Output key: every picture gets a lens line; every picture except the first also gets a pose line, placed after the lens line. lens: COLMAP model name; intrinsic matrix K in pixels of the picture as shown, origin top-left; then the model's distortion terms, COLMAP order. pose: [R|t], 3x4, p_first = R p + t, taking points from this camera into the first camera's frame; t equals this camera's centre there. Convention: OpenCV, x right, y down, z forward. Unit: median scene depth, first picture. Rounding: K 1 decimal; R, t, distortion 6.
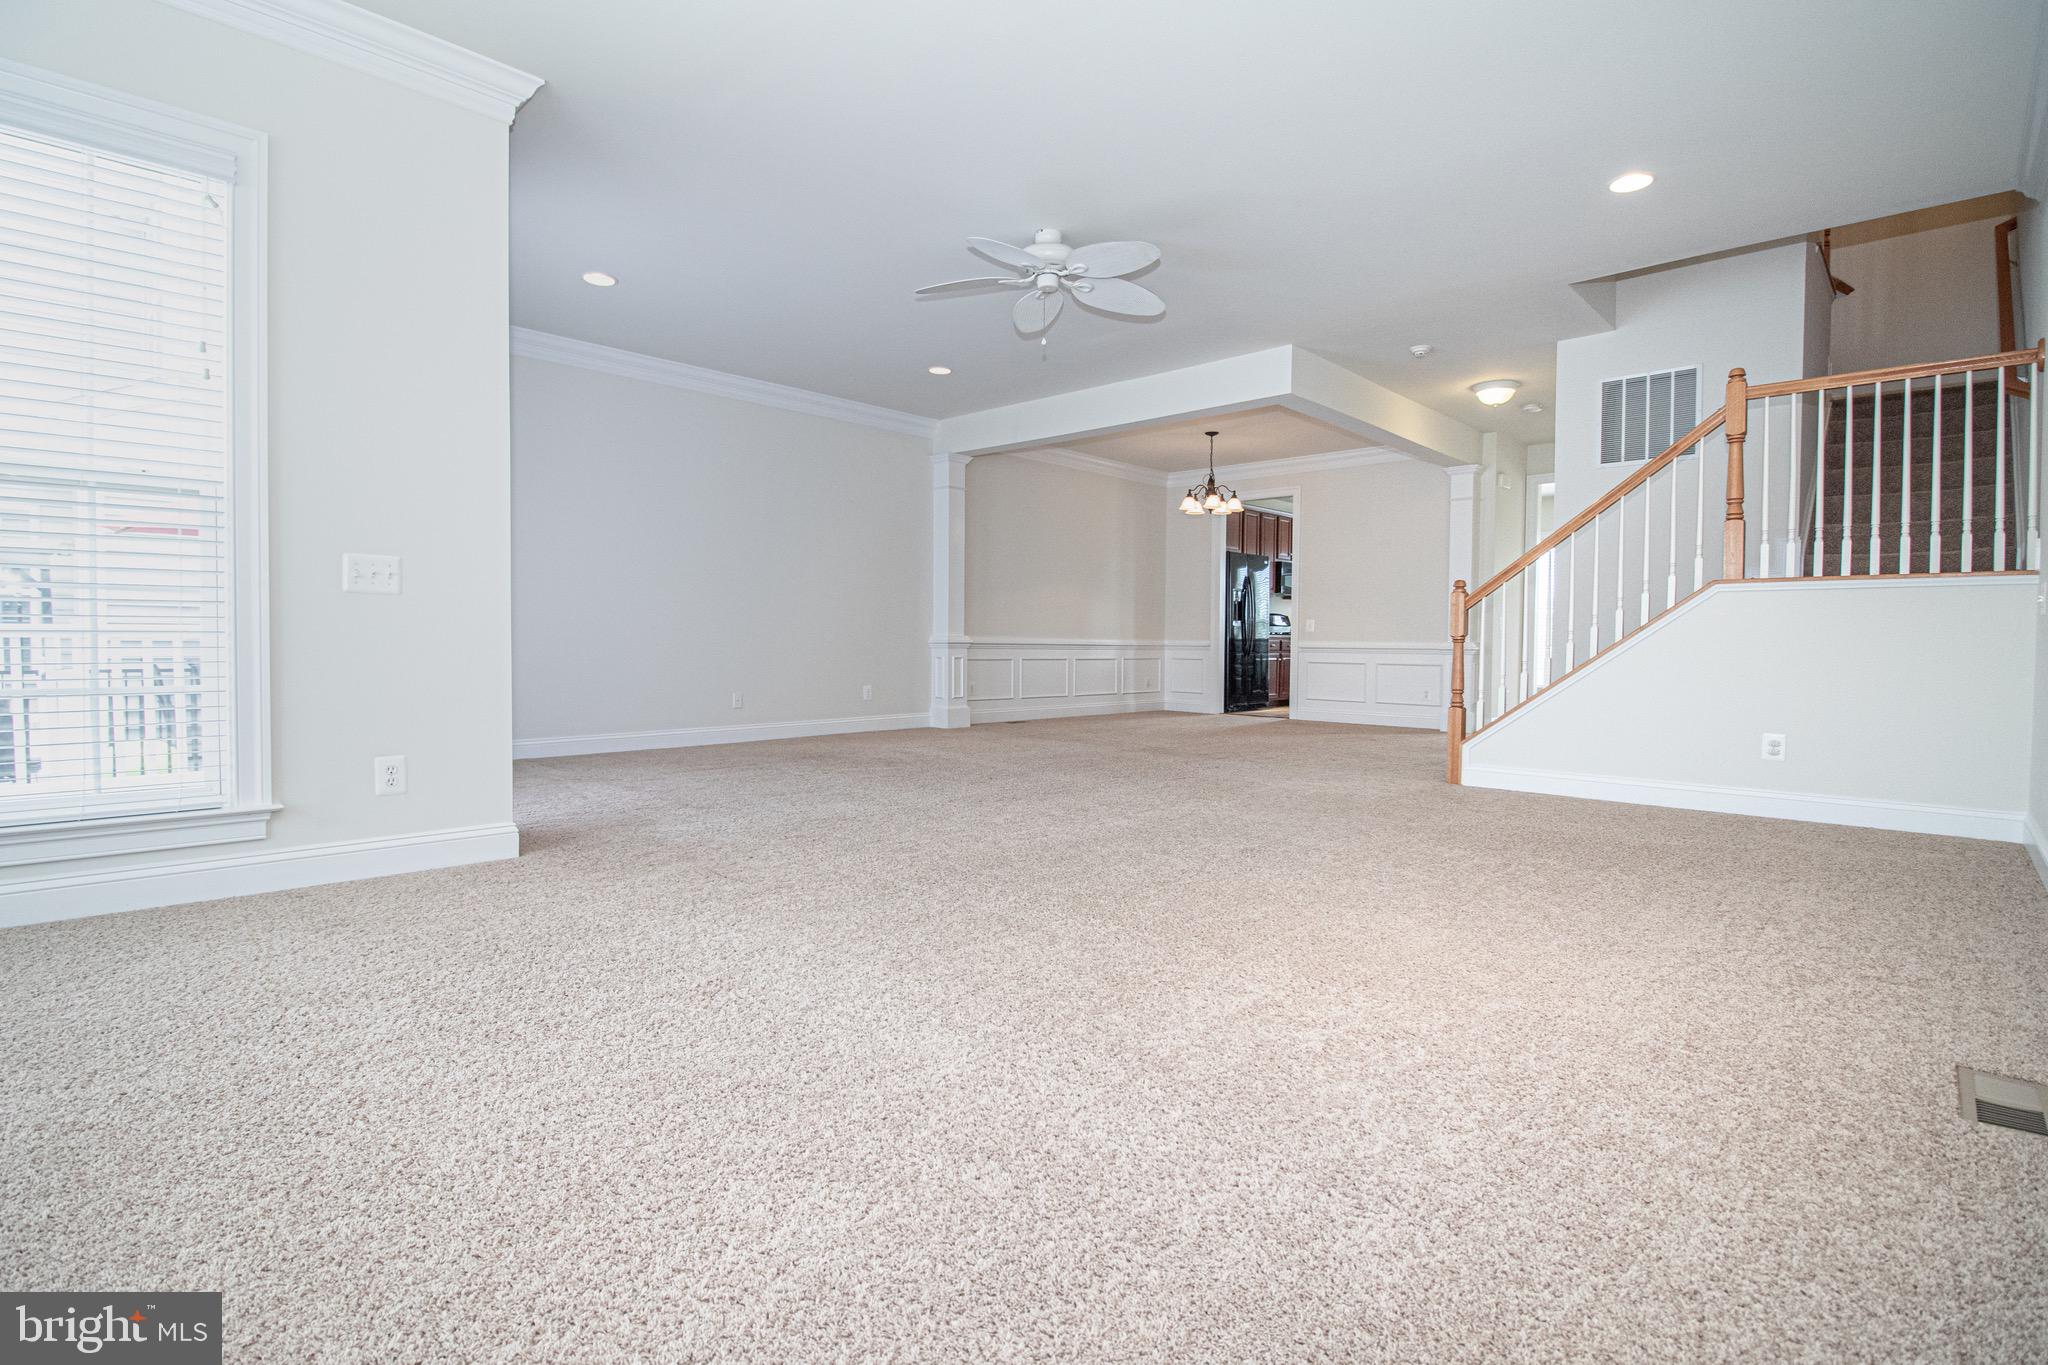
lens RADIAL K [[957.6, 0, 1020.3], [0, 957.6, 673.9], [0, 0, 1]] dist [0.003769, 0.000552]
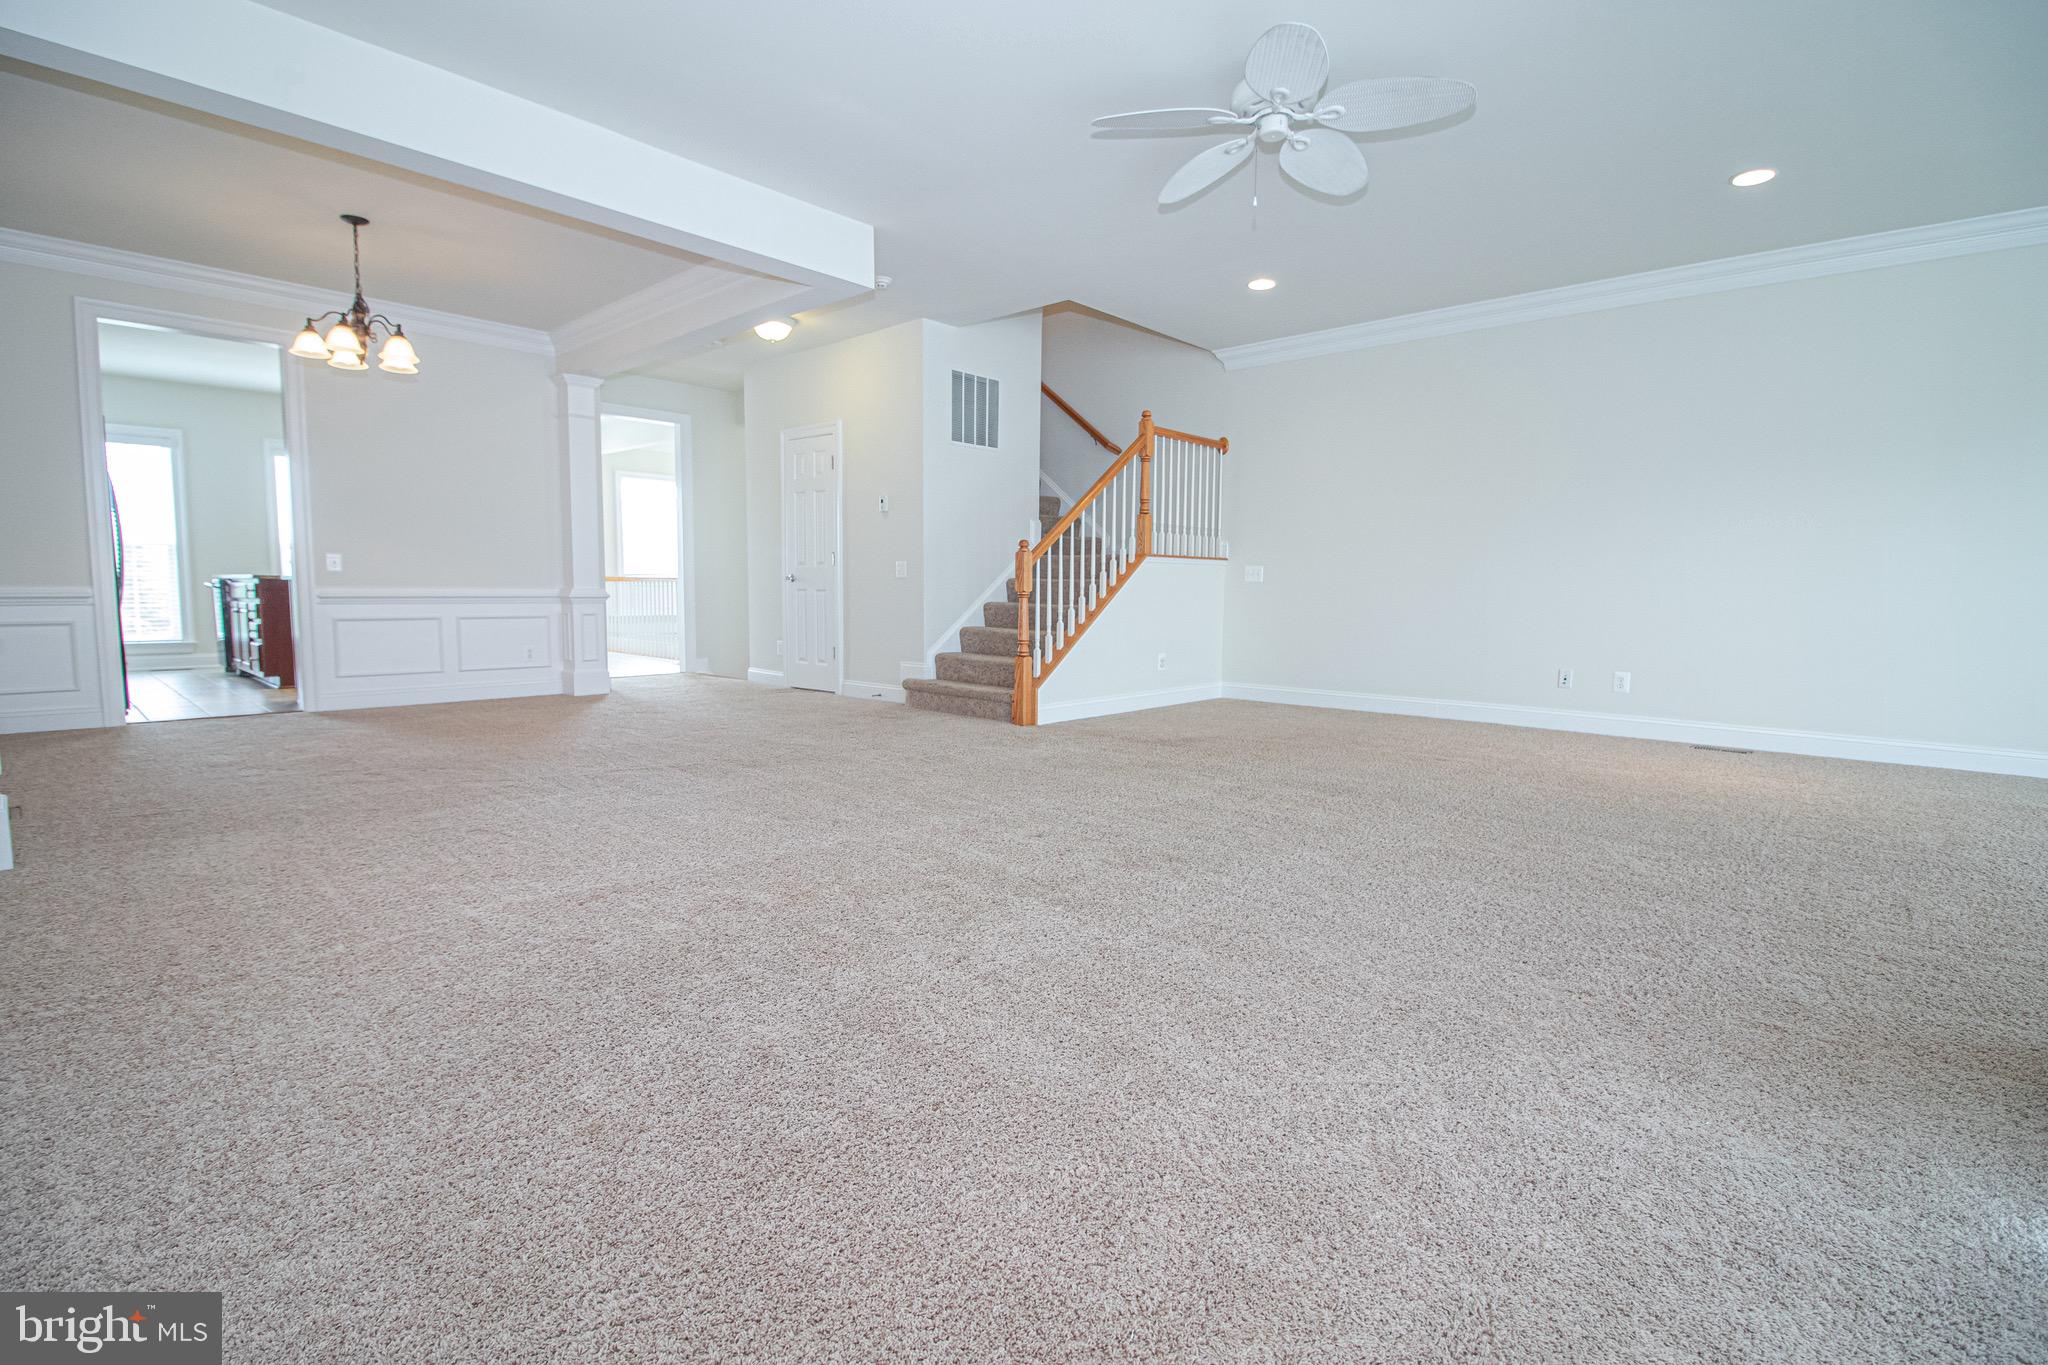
lens RADIAL K [[949.0, 0, 1029.6], [0, 949.0, 672.2], [0, 0, 1]] dist [0.002771, -0.015234]
pose [[-0.029578, -0.101048, 0.994442, -0.313687], [0.022377, 0.994561, 0.101726, -0.028883], [-0.999312, 0.025261, -0.027156, 0.513480]]
